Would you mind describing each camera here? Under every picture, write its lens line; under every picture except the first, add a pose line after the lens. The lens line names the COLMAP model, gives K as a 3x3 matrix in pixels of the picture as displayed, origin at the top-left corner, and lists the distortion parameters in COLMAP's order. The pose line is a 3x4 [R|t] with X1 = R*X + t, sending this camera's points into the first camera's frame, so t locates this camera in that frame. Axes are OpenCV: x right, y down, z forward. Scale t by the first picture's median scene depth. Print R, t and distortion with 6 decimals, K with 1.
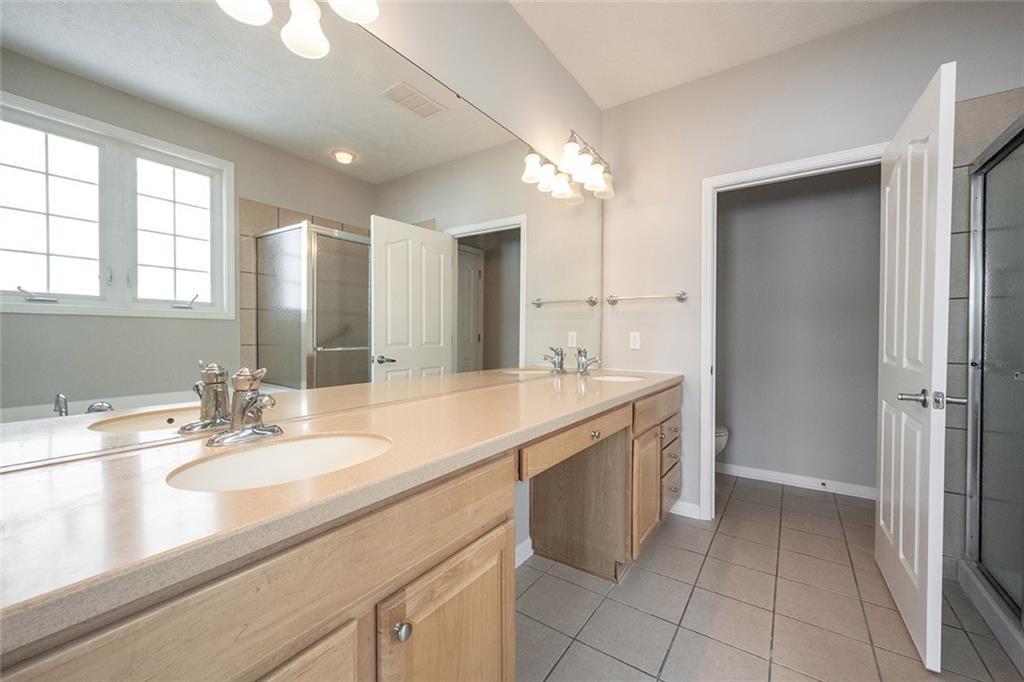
lens RADIAL K [[403.1, 0, 510.2], [0, 403.1, 339.8], [0, 0, 1]] dist [-0.000817, 0.000599]
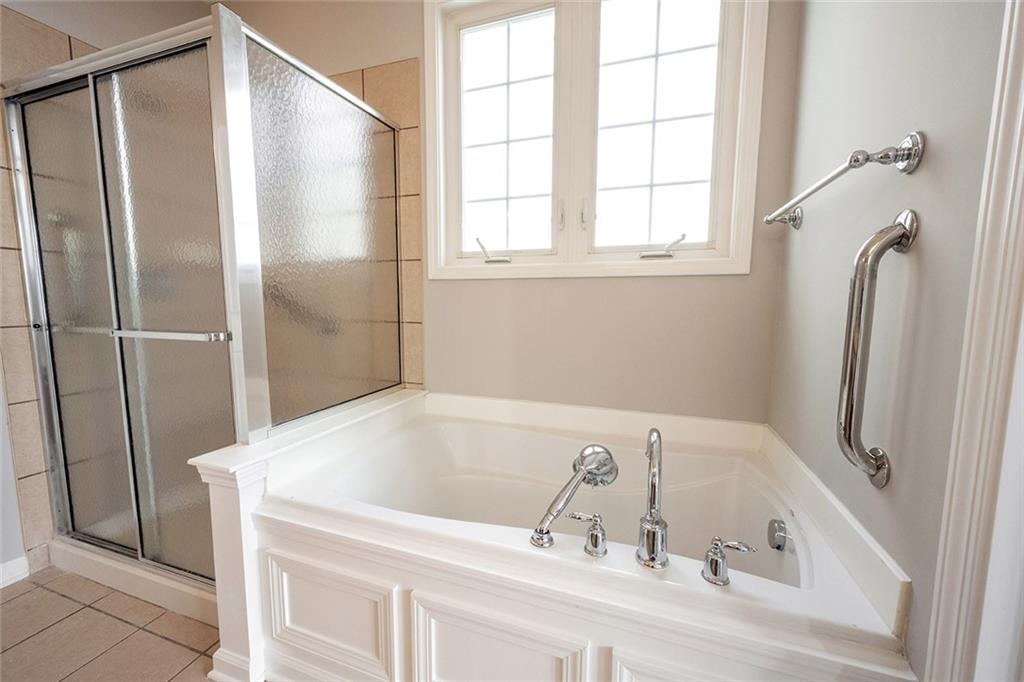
lens RADIAL K [[403.1, 0, 511.7], [0, 403.1, 344.1], [0, 0, 1]] dist [-0.000817, 0.000599]
pose [[-0.268729, -0.107893, 0.957154, 0.008759], [0.009153, 0.993376, 0.114546, 0.008054], [-0.963172, 0.039543, -0.265962, 0.224641]]
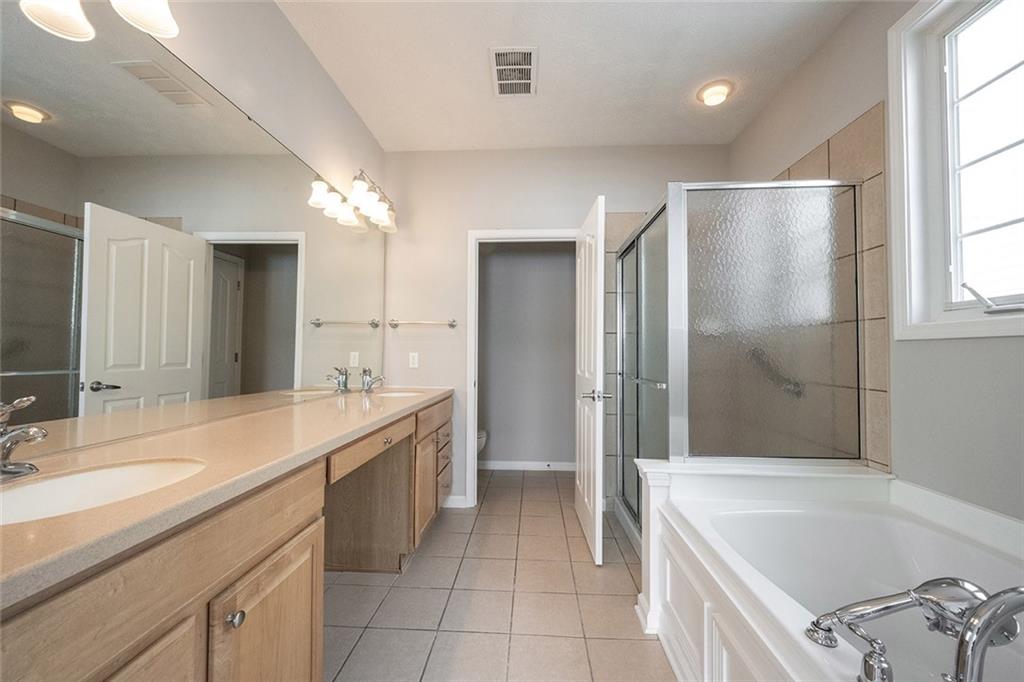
lens RADIAL K [[403.1, 0, 512.7], [0, 403.1, 344.2], [0, 0, 1]] dist [-0.000817, 0.000599]
pose [[0.846510, 0.015328, 0.532153, -0.081992], [0.003204, 0.999421, -0.033884, -0.005045], [-0.532364, 0.030388, 0.845970, -0.149326]]
